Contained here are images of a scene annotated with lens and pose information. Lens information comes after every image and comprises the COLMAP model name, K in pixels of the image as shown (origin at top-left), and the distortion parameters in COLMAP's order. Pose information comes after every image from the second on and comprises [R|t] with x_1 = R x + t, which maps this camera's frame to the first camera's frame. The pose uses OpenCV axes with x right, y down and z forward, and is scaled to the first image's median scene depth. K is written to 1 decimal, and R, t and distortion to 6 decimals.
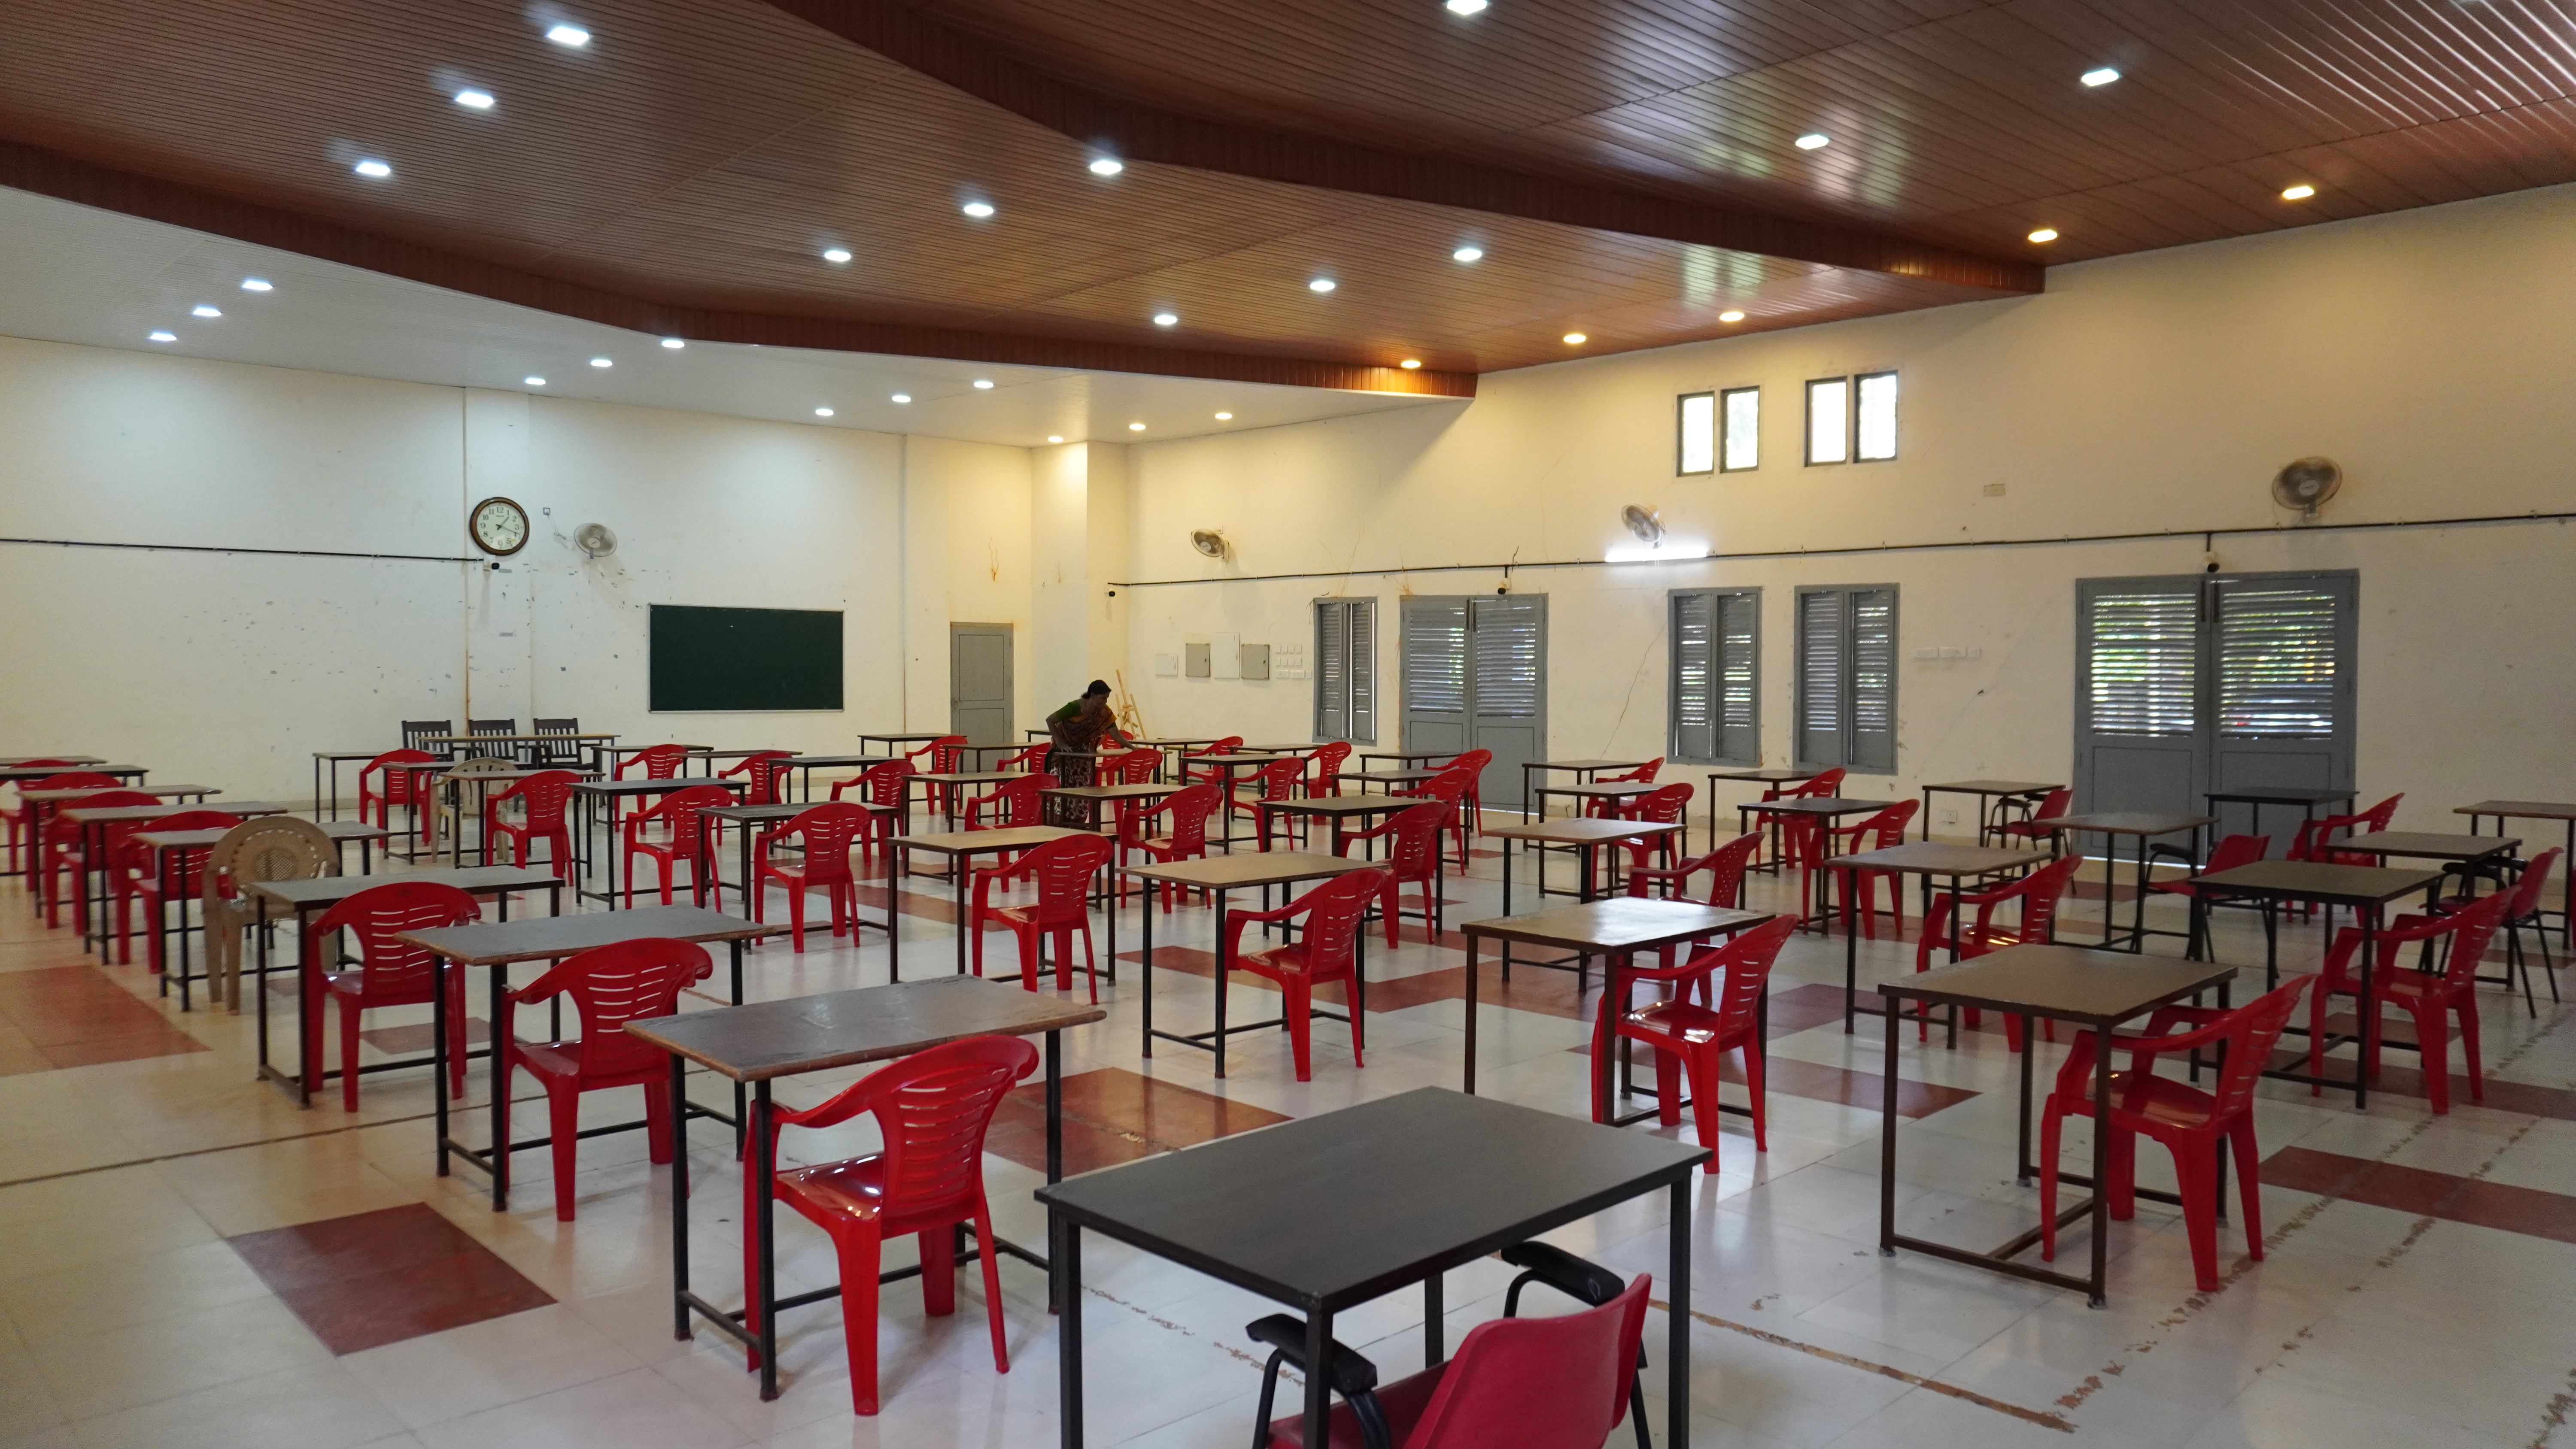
lens RADIAL K [[1735.1, 0, 1286.8], [0, 1735.1, 721.8], [0, 0, 1]] dist [-0.028842, -0.003667]
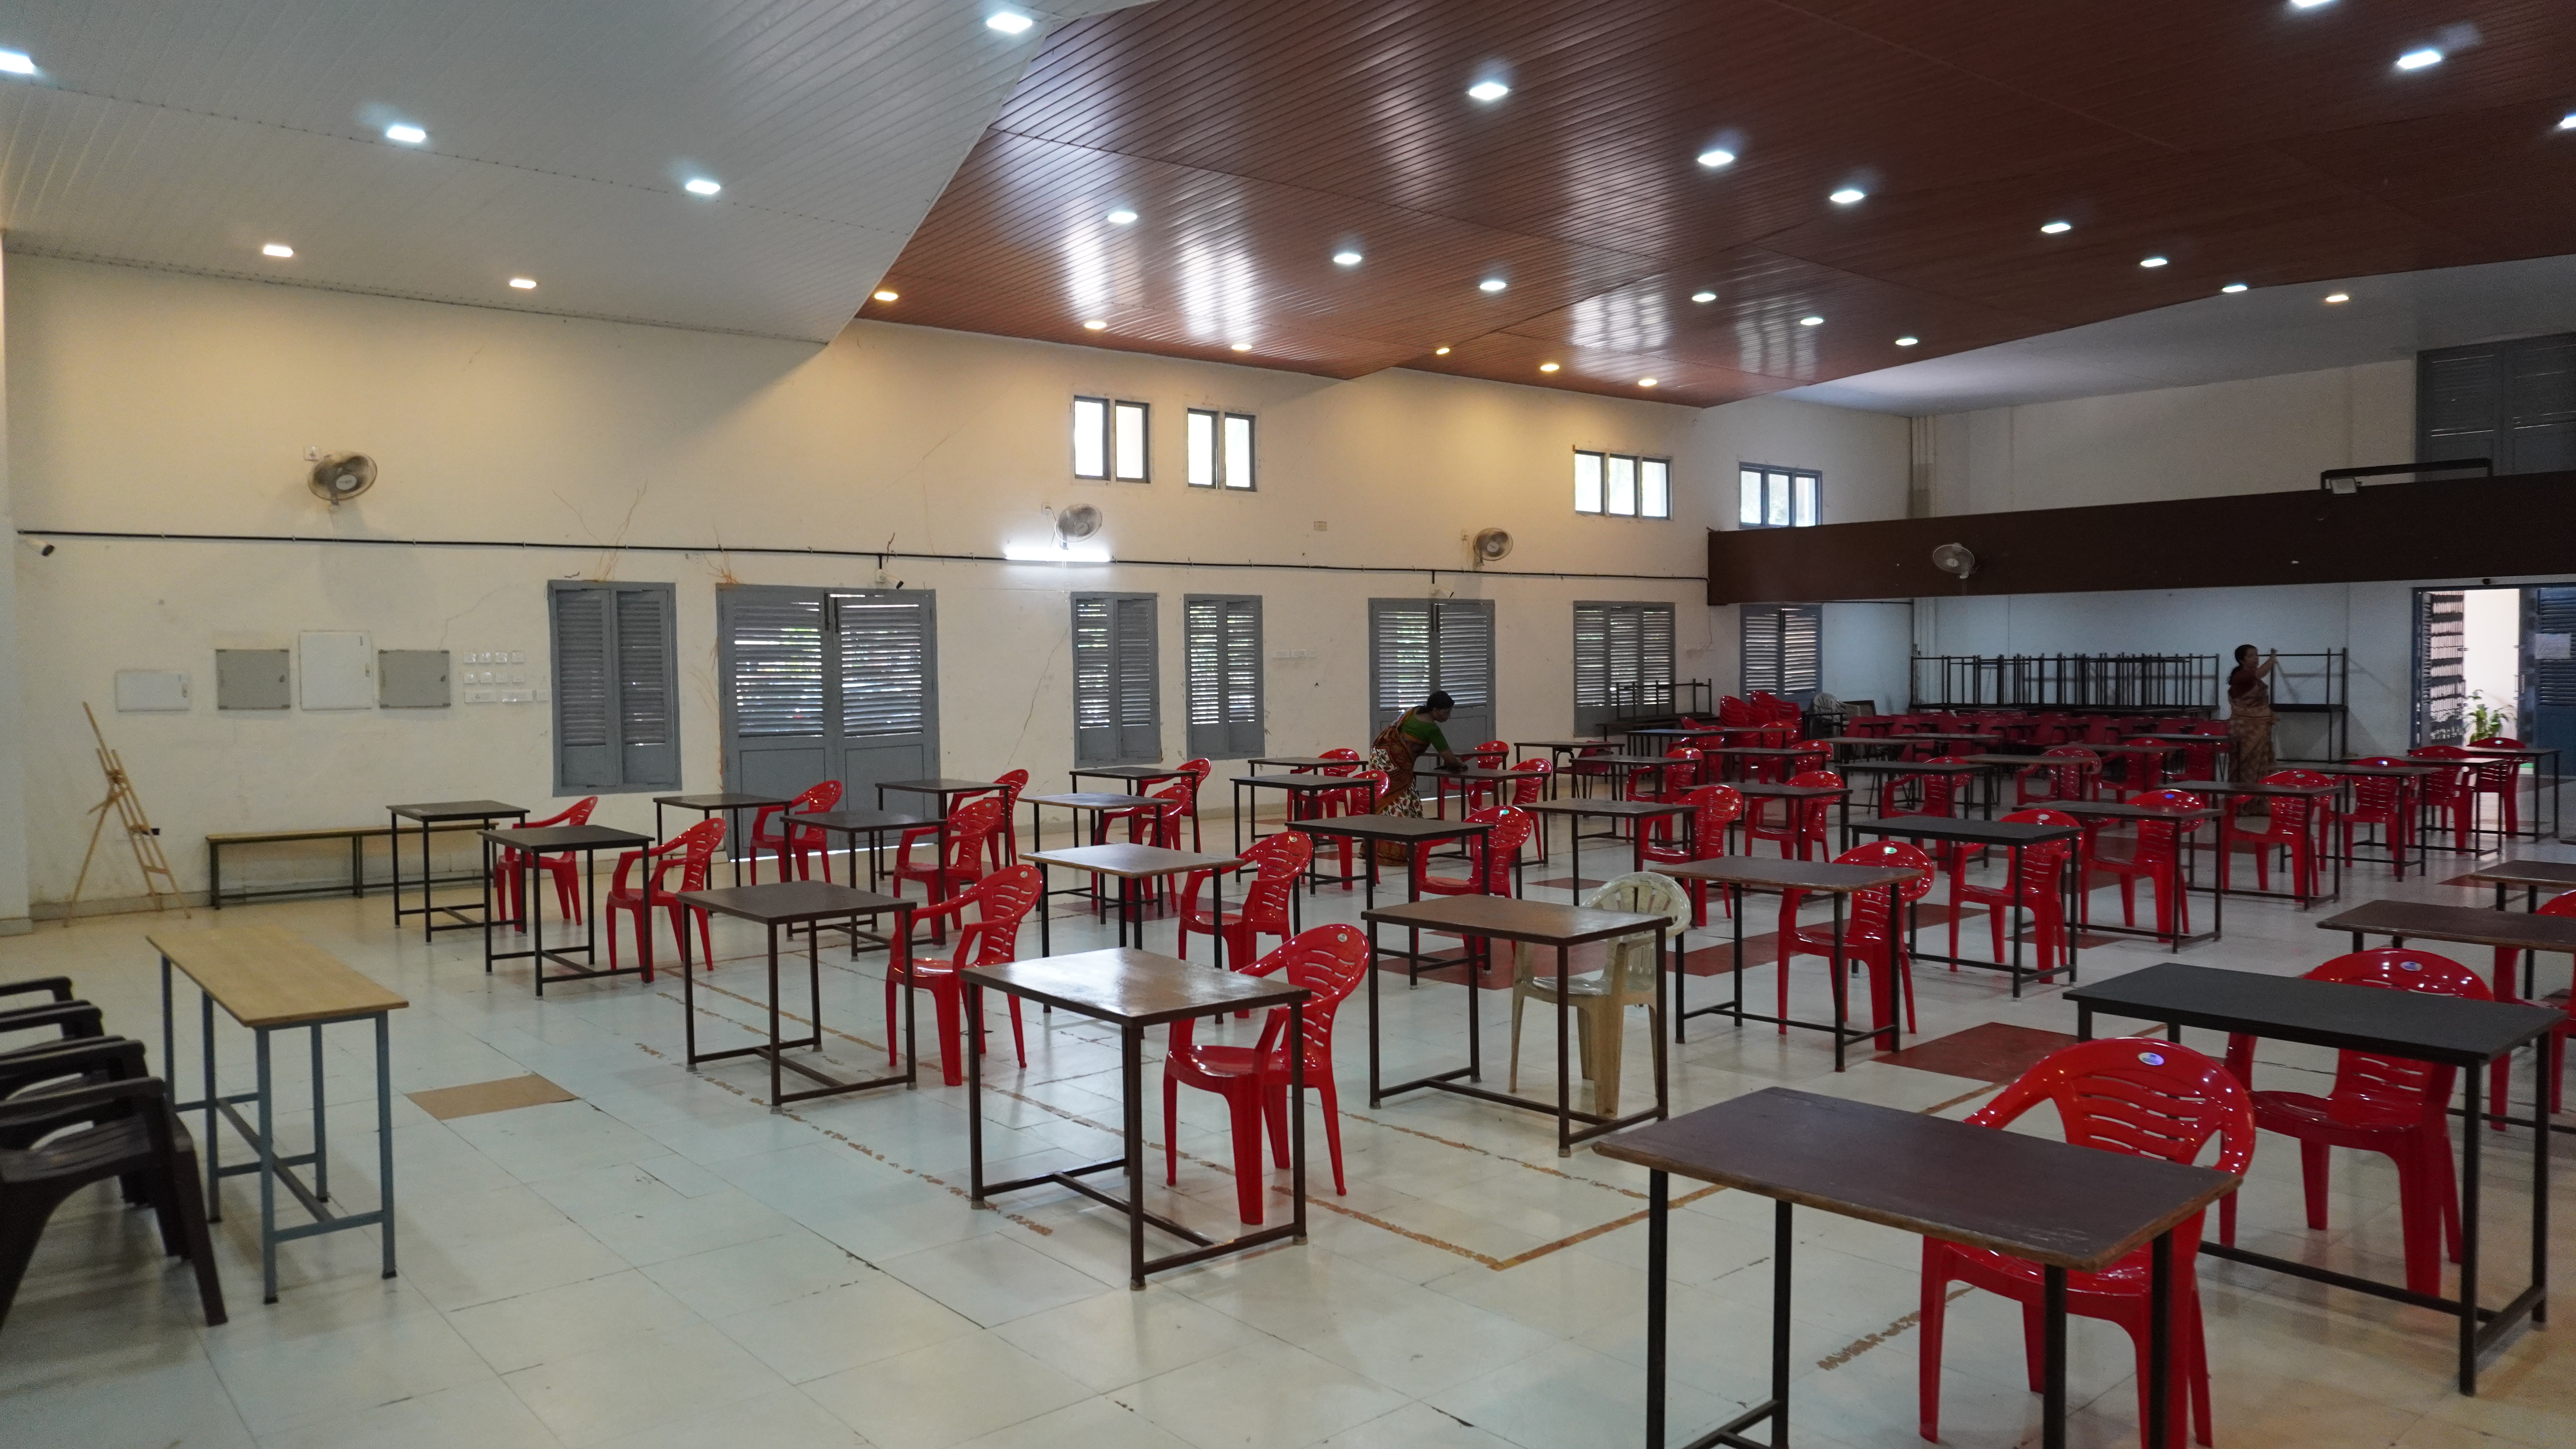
lens RADIAL K [[1735.1, 0, 1344.6], [0, 1735.1, 710.6], [0, 0, 1]] dist [-0.028842, -0.003667]
pose [[0.051700, -0.037134, 0.997972, -0.749186], [0.046315, 0.998322, 0.034748, -0.036078], [-0.997588, 0.044424, 0.053333, 0.793314]]
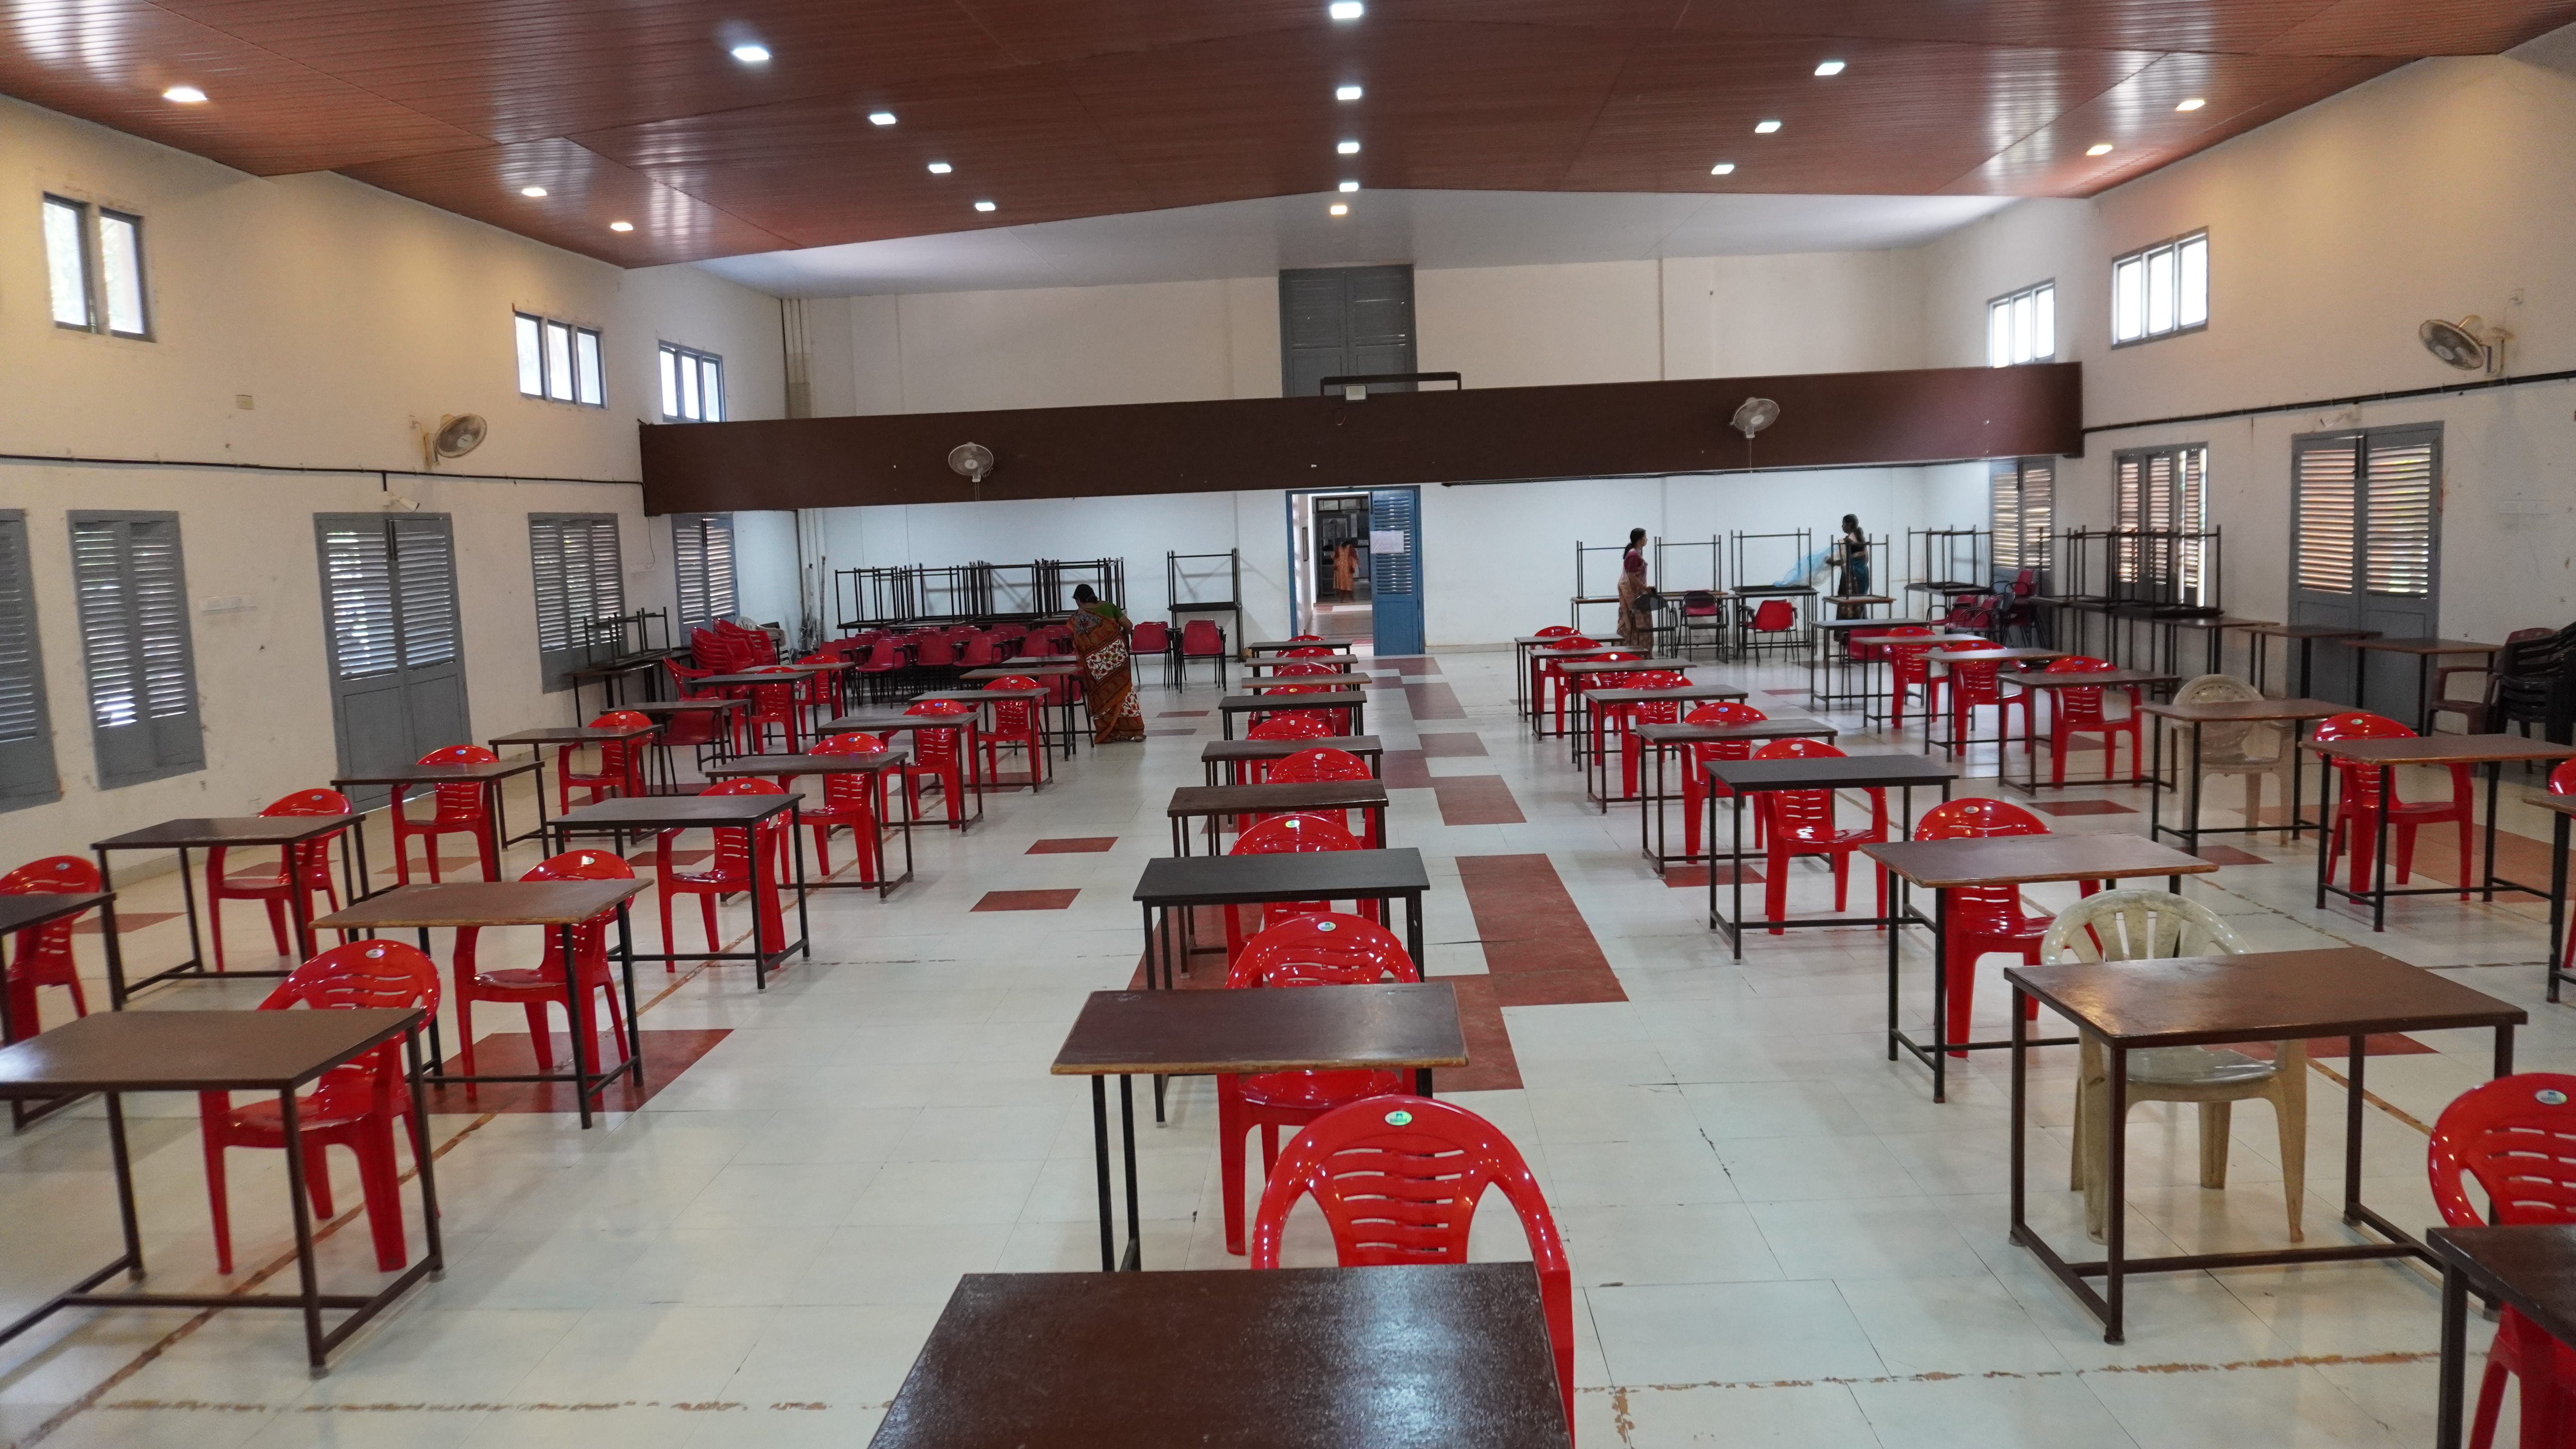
lens RADIAL K [[1735.1, 0, 1287.8], [0, 1735.1, 723.9], [0, 0, 1]] dist [-0.028842, -0.003667]
pose [[-0.680267, -0.062838, 0.730266, -0.459160], [0.060149, 0.988172, 0.141061, -0.058542], [-0.730492, 0.139884, -0.668441, 1.038121]]
